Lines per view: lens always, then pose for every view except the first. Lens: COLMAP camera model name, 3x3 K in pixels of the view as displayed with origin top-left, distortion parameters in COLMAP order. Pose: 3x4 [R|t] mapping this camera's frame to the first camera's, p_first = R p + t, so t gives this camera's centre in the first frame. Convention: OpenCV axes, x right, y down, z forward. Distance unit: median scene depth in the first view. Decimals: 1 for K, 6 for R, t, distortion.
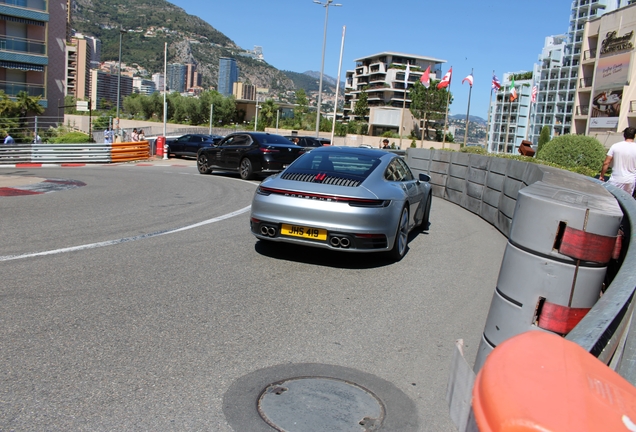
lens RADIAL K [[1968.8, 0, 317.9], [0, 1968.8, 215.4], [0, 0, 1]] dist [0.535316, 0.000000]
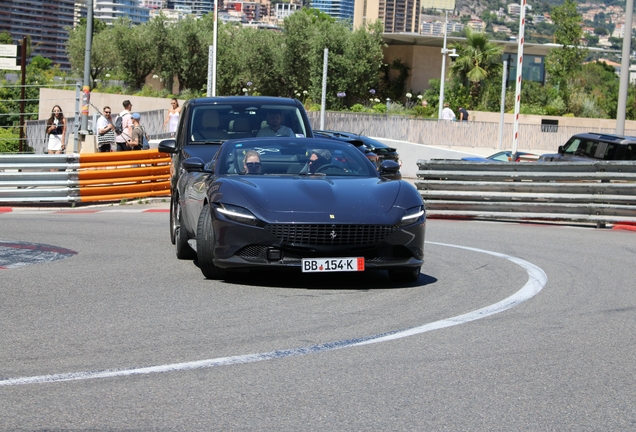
lens RADIAL K [[1968.8, 0, 318.2], [0, 1968.8, 217.2], [0, 0, 1]] dist [0.535316, 0.000000]
pose [[0.955911, 0.010661, -0.293463, 0.053909], [-0.007525, 0.999902, 0.011814, -0.029133], [0.293561, -0.009085, 0.955897, 0.647185]]
